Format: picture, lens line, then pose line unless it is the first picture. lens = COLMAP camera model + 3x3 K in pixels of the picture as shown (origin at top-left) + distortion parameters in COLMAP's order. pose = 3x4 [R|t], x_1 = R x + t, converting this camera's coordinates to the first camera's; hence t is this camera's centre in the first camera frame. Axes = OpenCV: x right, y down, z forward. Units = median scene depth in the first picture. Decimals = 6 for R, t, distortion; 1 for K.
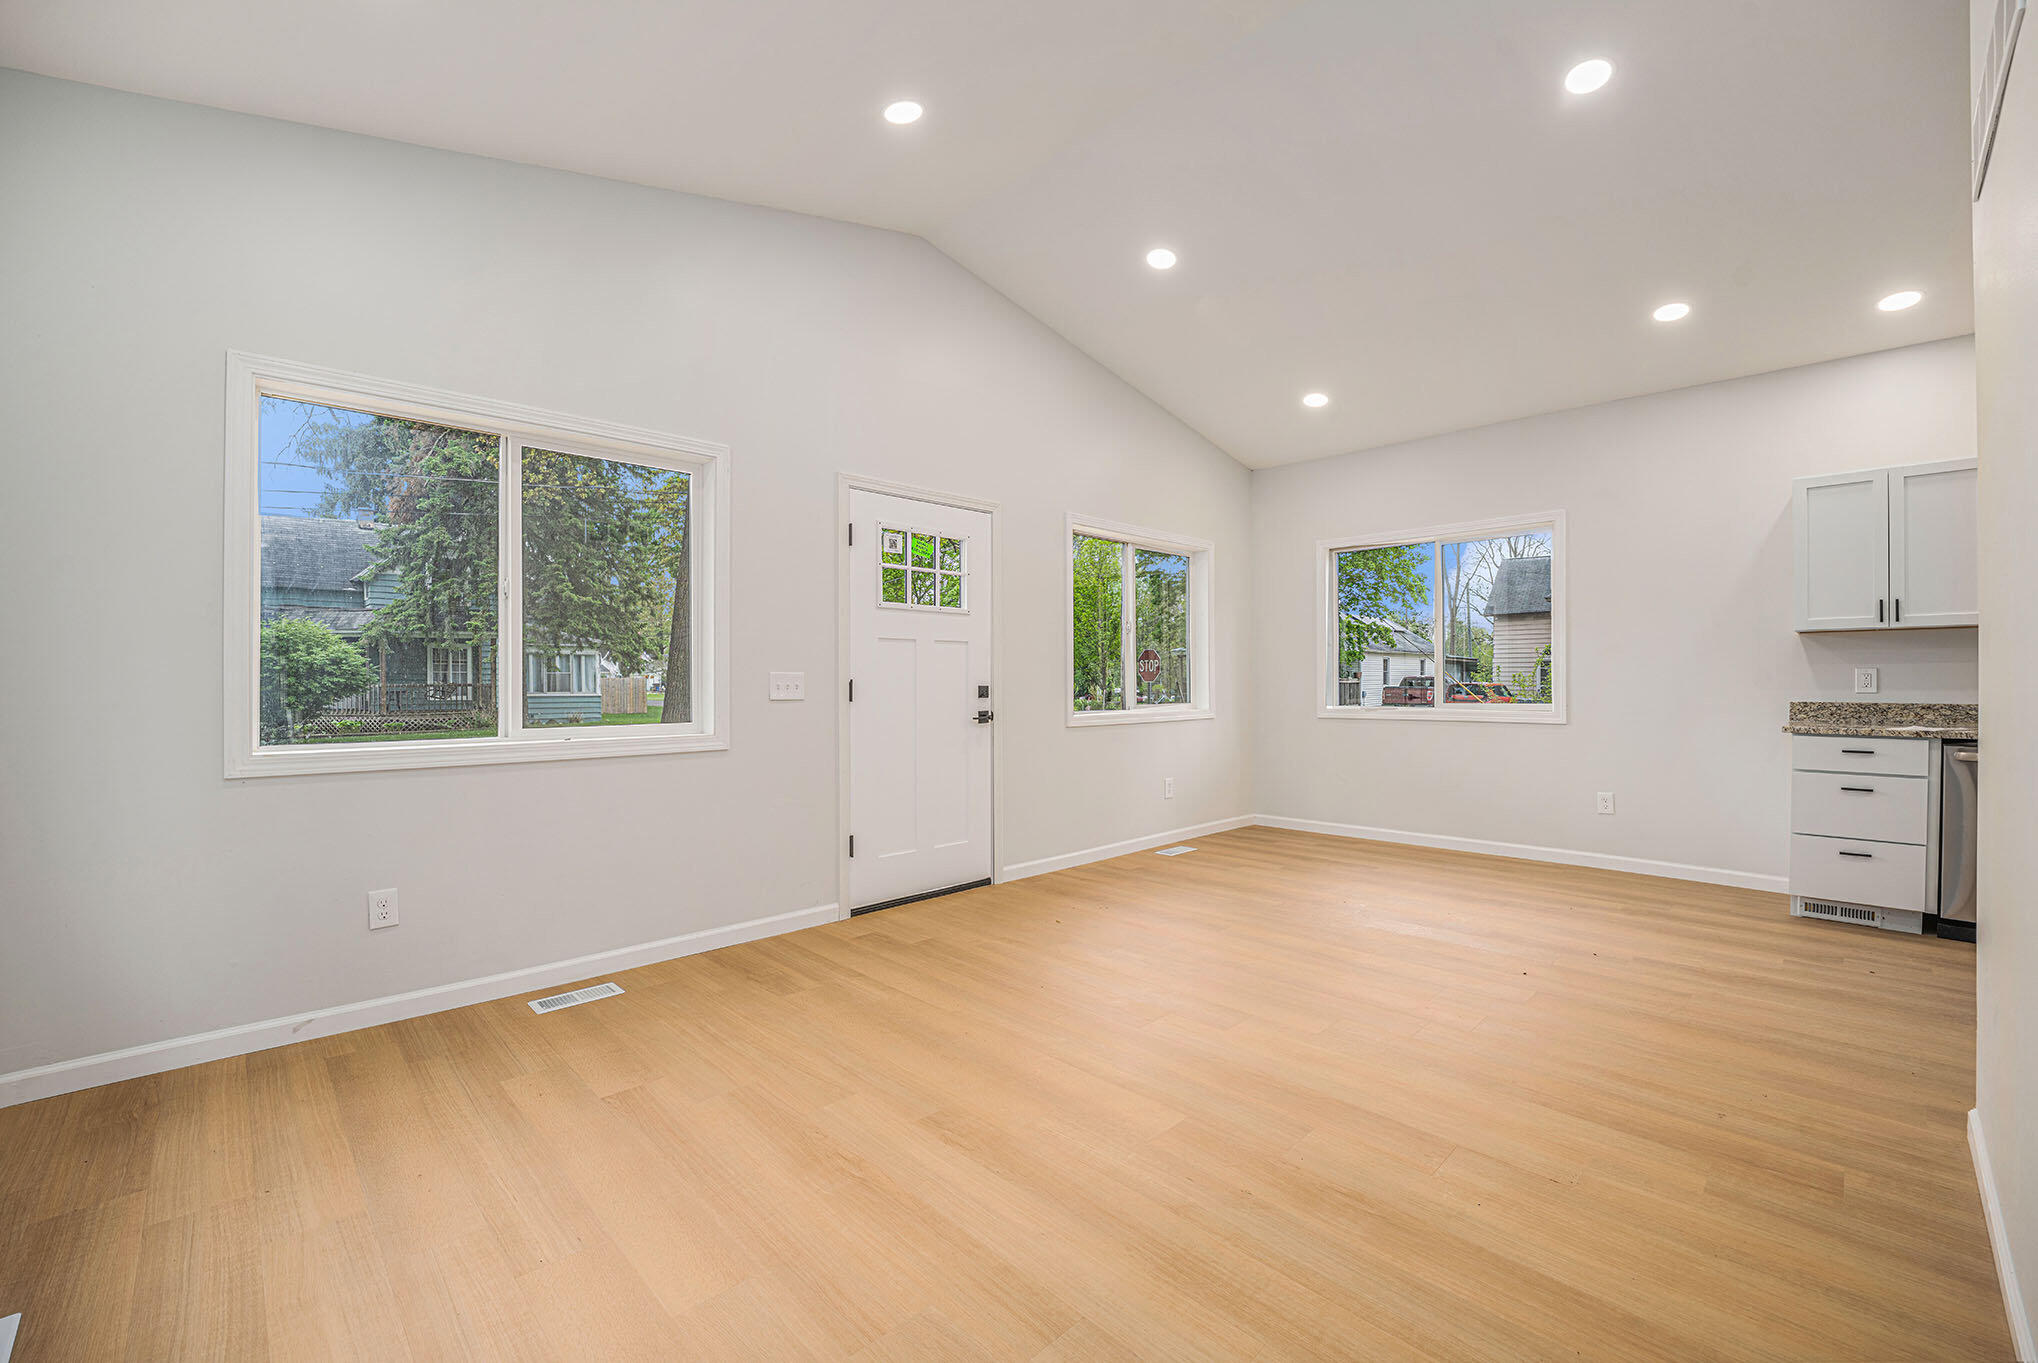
lens RADIAL K [[843.1, 0, 1023.3], [0, 843.1, 679.8], [0, 0, 1]] dist [-0.022453, 0.000142]
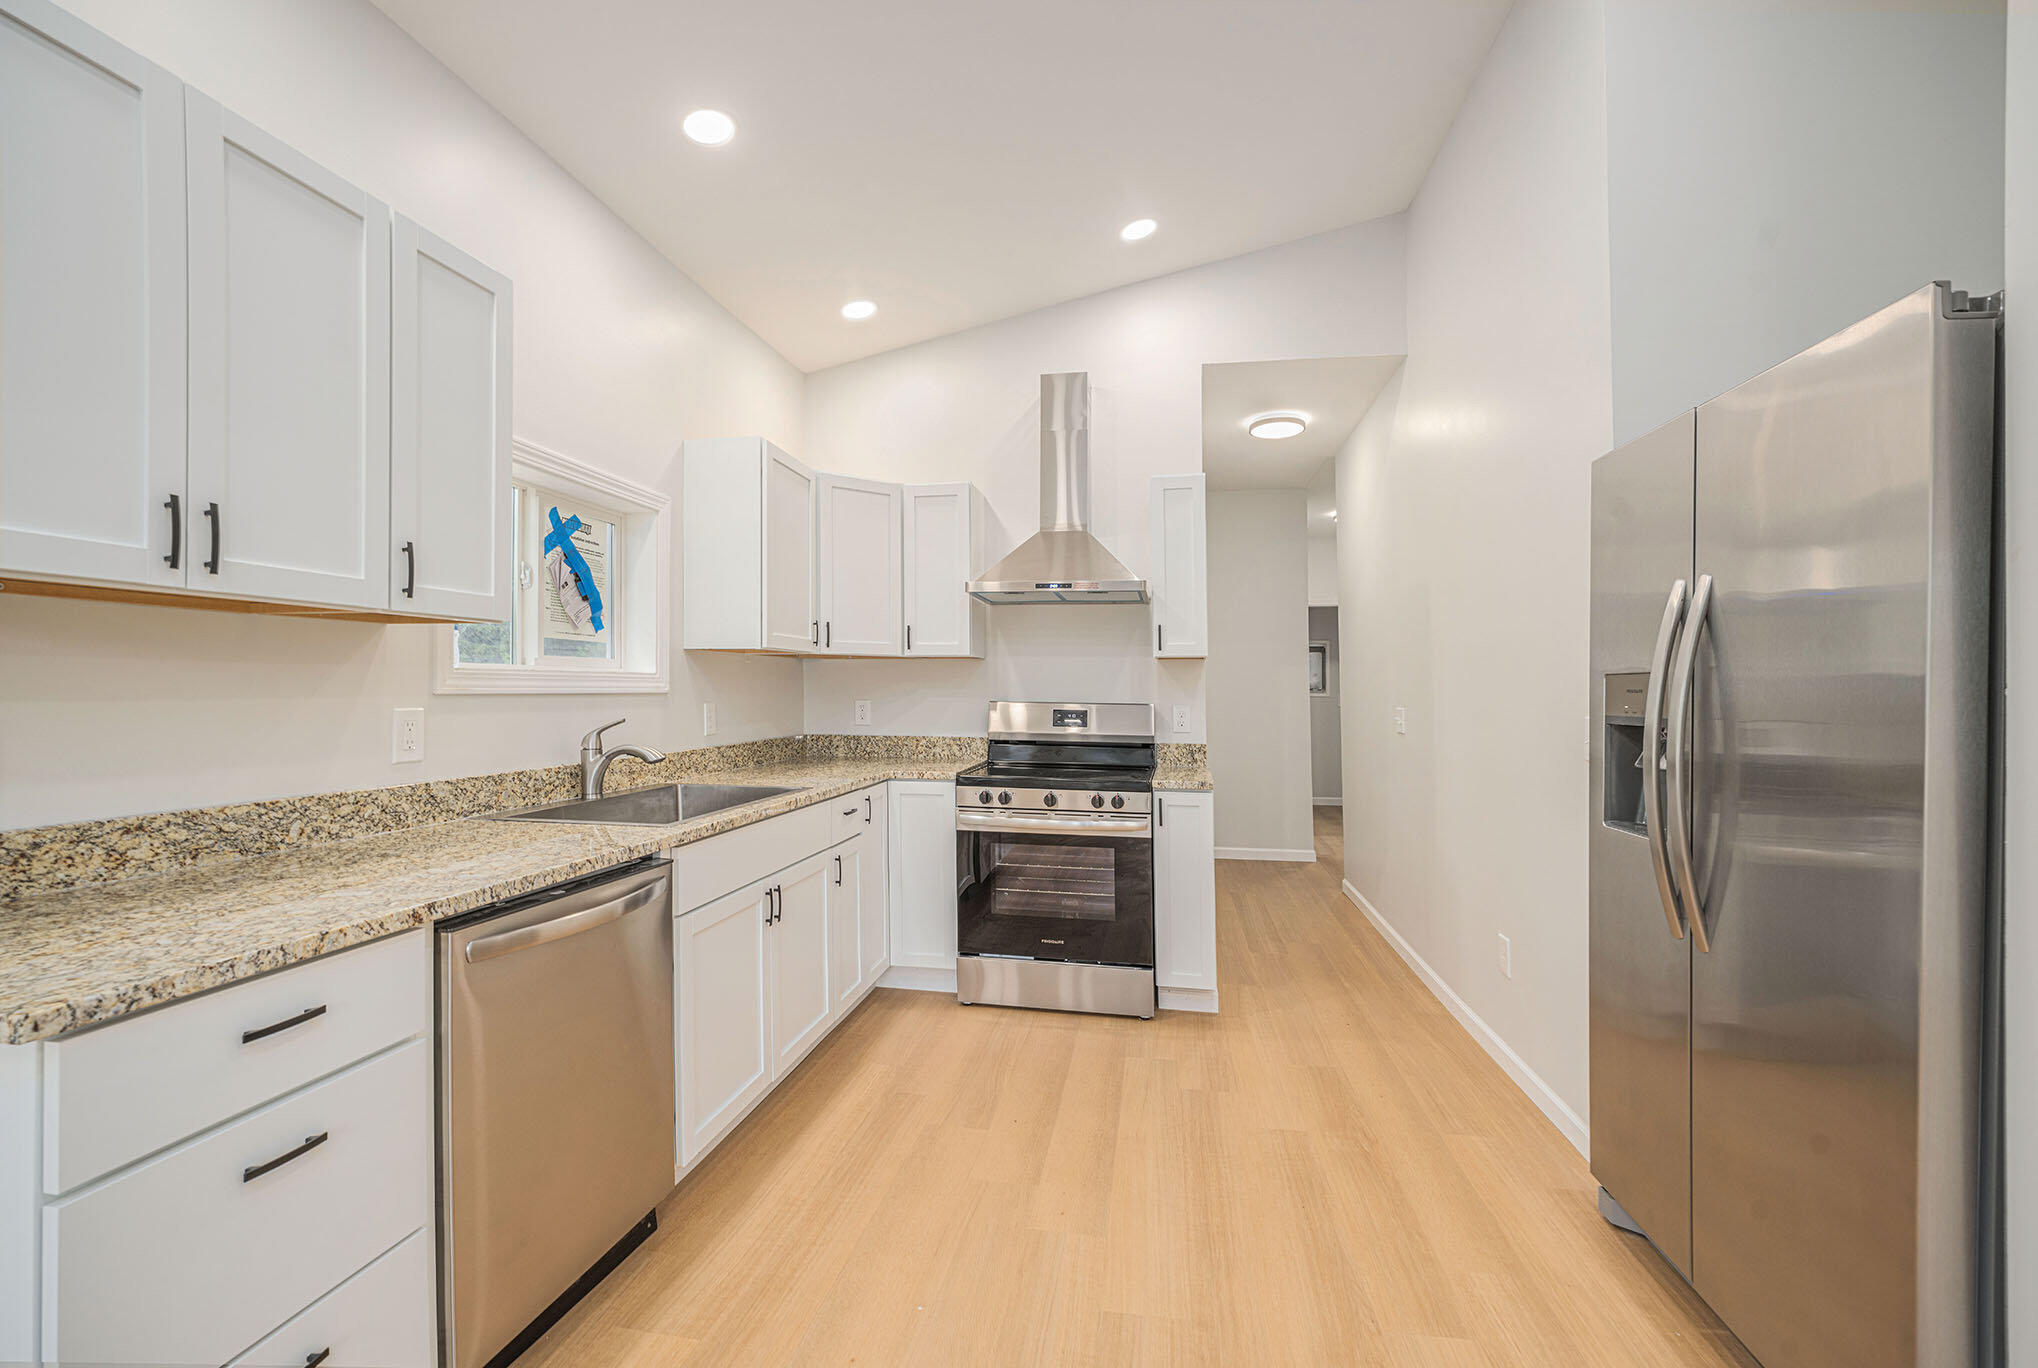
lens RADIAL K [[871.7, 0, 975.8], [0, 871.7, 684.7], [0, 0, 1]] dist [-0.000809, -0.000053]
pose [[-0.544894, 0.013442, 0.838397, 0.588236], [0.006708, 0.999909, -0.011672, -0.020342], [-0.838478, -0.000736, -0.544935, 0.891556]]
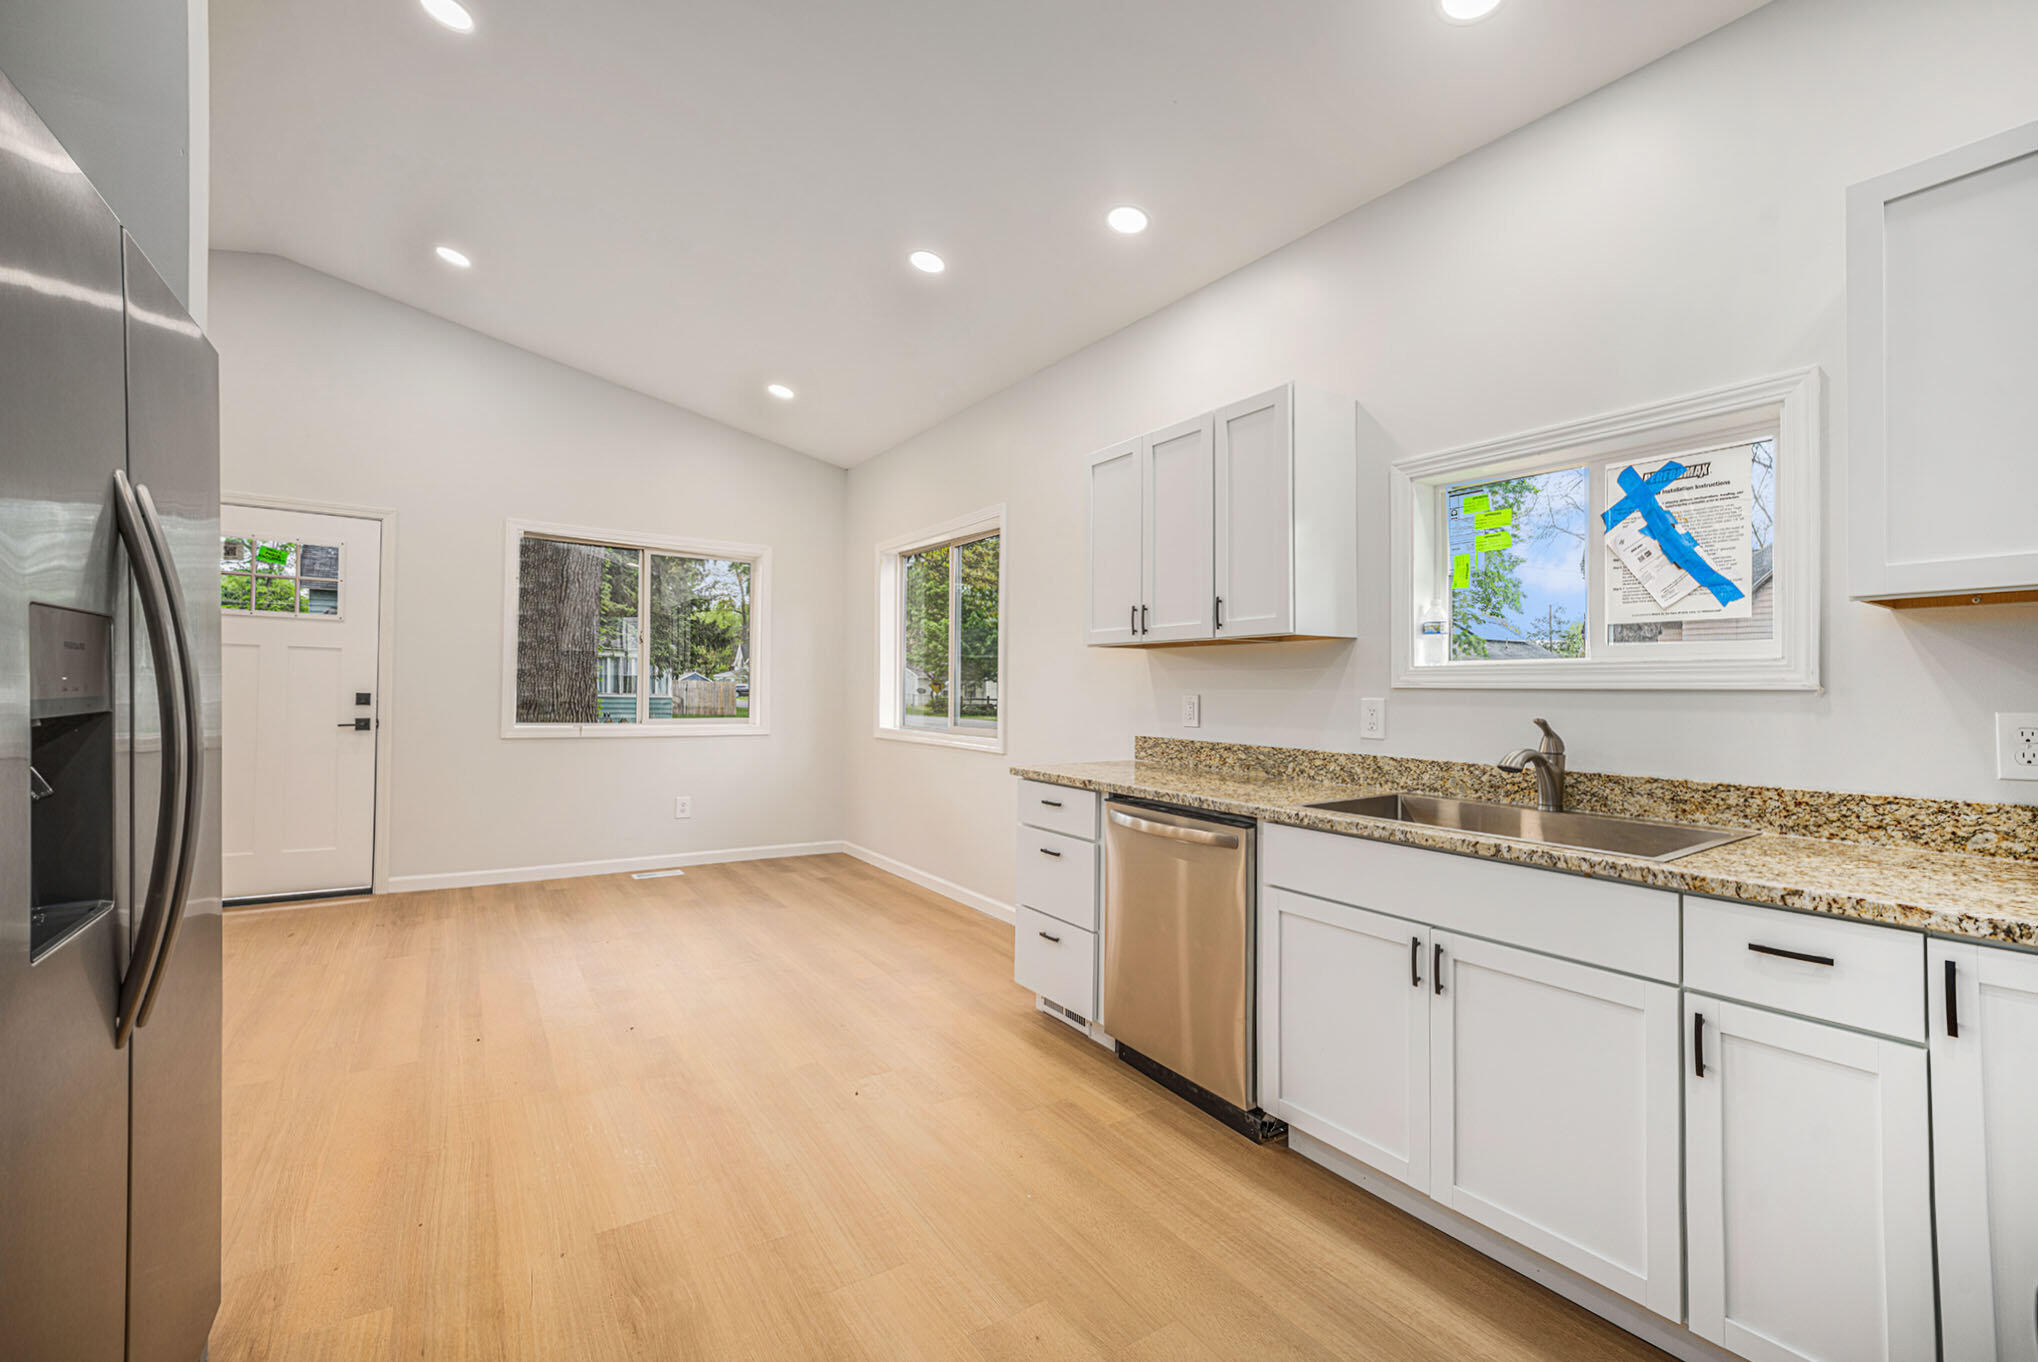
lens RADIAL K [[854.9, 0, 1016.9], [0, 854.9, 684.3], [0, 0, 1]] dist [-0.034451, -0.000114]
pose [[0.983056, 0.019352, -0.182279, 1.039498], [-0.020610, 0.999775, -0.005011, -0.016639], [0.182141, 0.008682, 0.983234, 0.199466]]
